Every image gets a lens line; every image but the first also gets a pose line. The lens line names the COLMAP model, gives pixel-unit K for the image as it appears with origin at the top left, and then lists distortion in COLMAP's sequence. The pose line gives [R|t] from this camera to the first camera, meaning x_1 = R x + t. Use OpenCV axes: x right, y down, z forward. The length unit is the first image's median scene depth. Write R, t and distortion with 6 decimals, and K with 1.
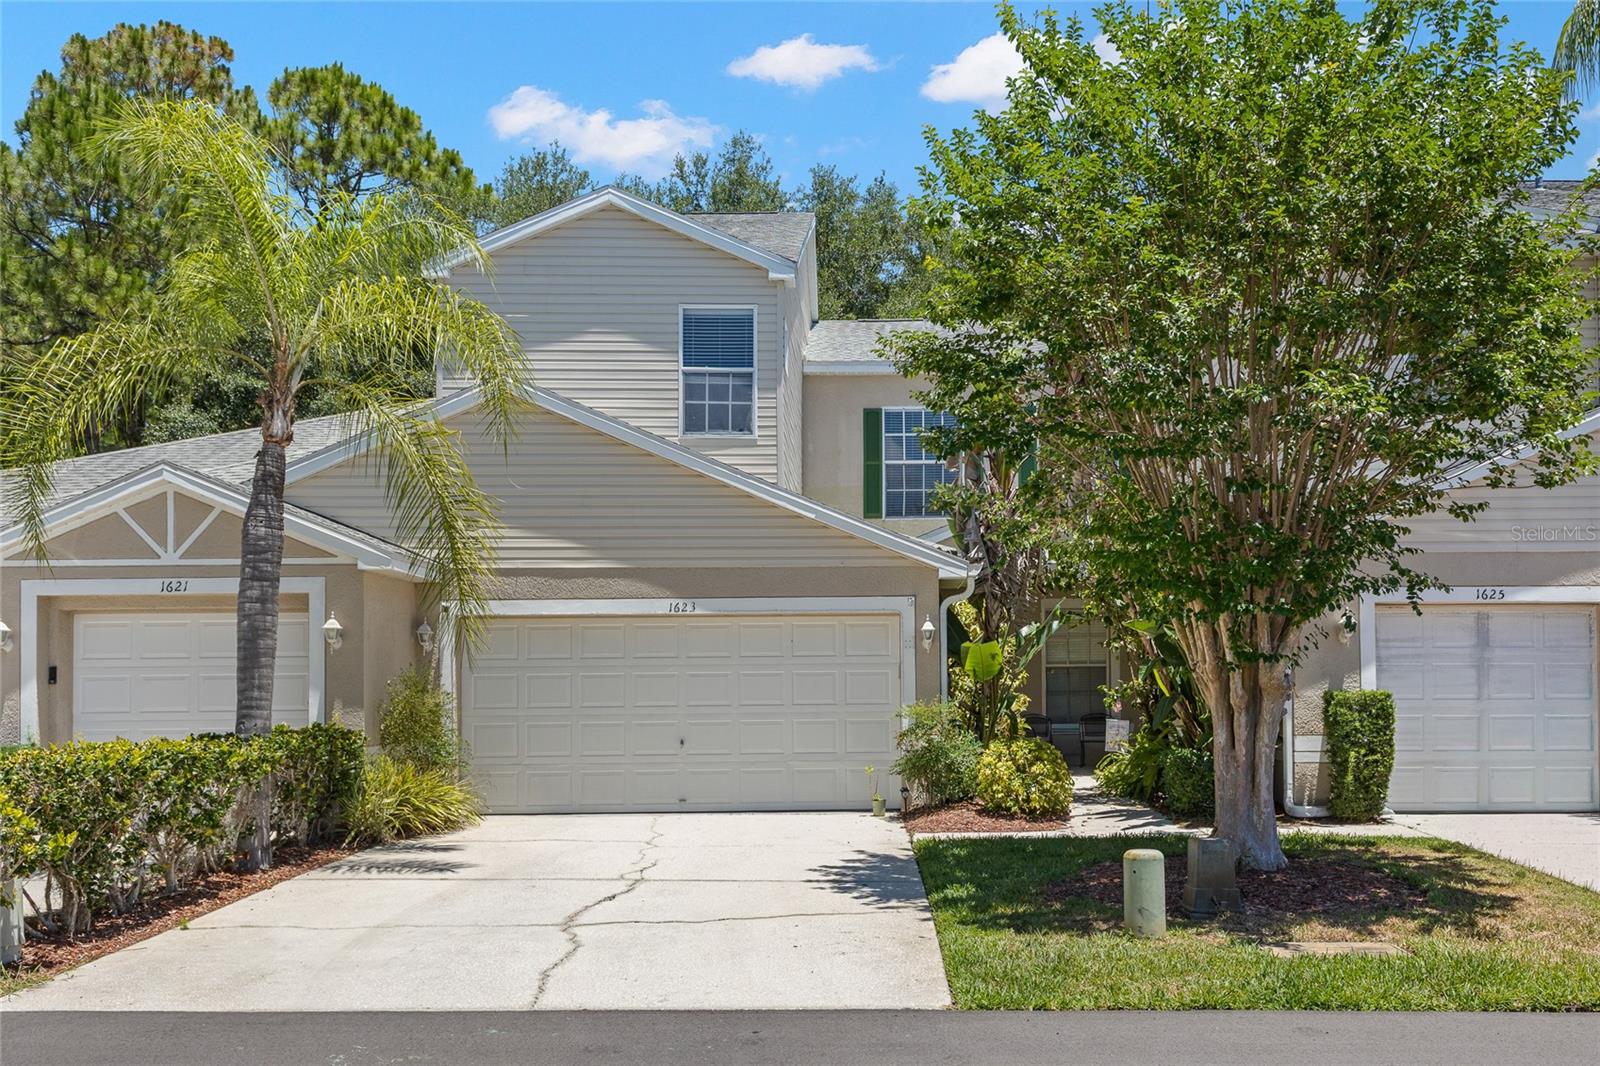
lens RADIAL K [[1430.8, 0, 799.8], [0, 1430.8, 527.3], [0, 0, 1]] dist [0.006043, 0.007251]
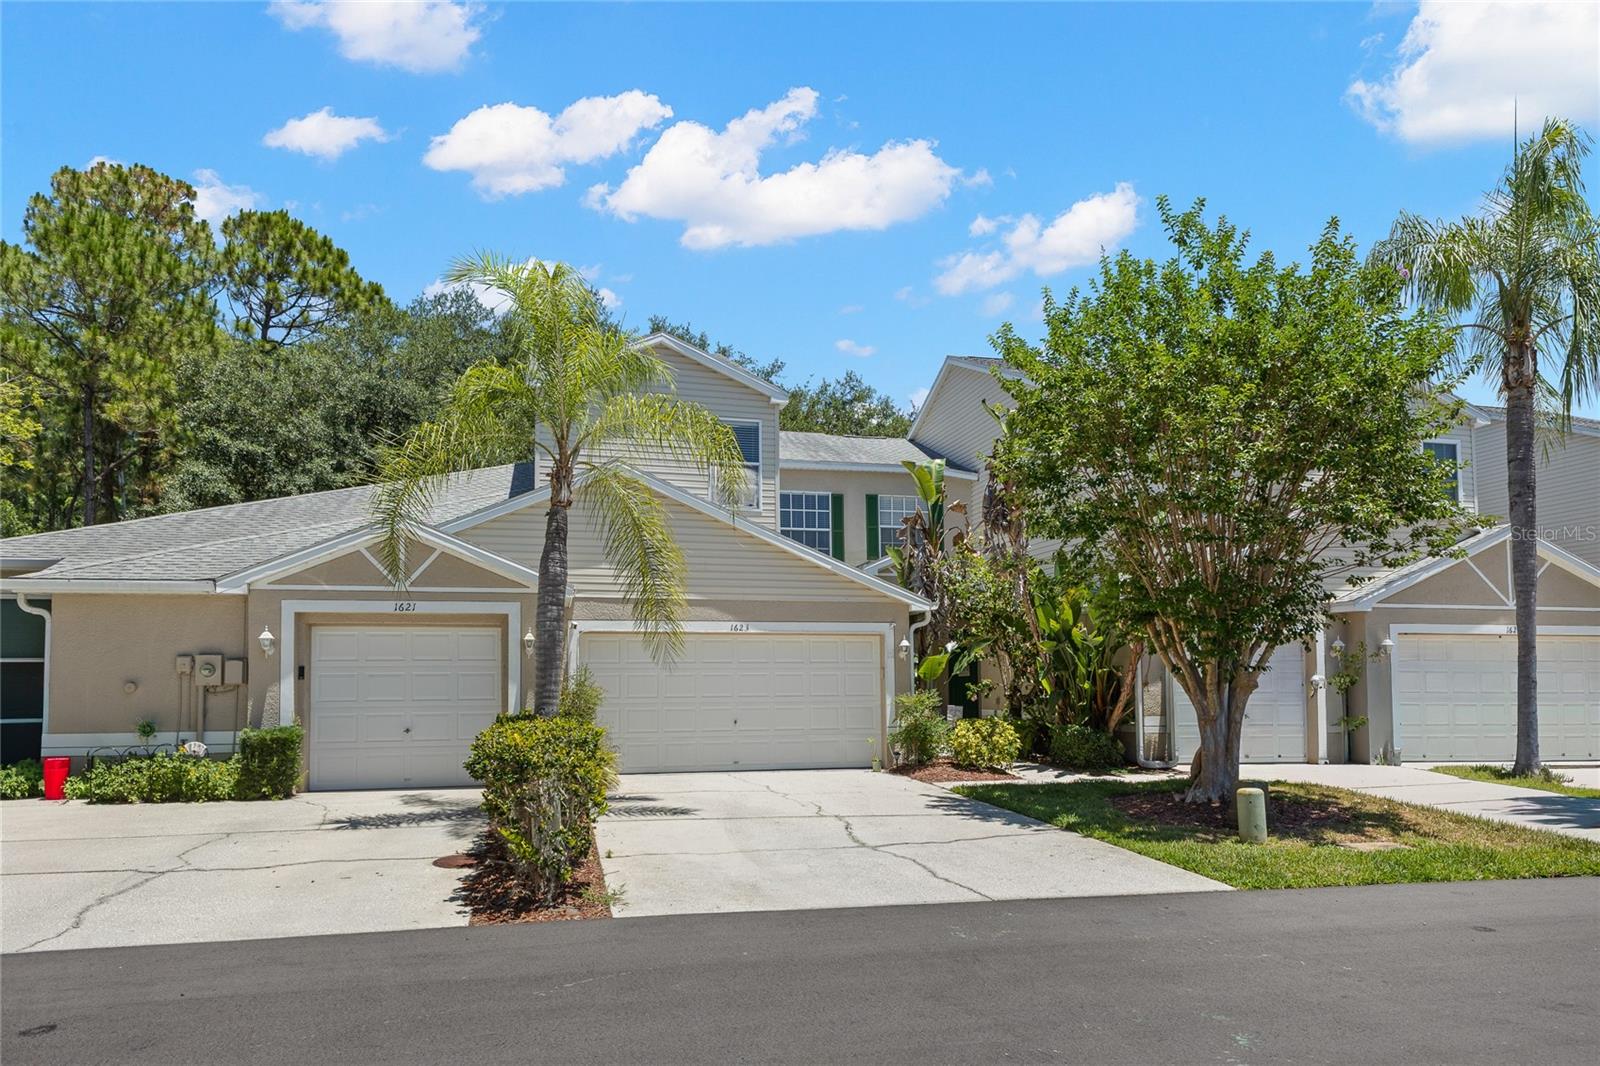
lens RADIAL K [[997.5, 0, 799.4], [0, 997.5, 542.0], [0, 0, 1]] dist [0.010882, -0.000345]
pose [[0.977691, 0.033242, 0.207403, -0.234449], [-0.027165, 0.999116, -0.032080, 0.000261], [-0.208286, 0.025730, 0.977730, 0.003200]]
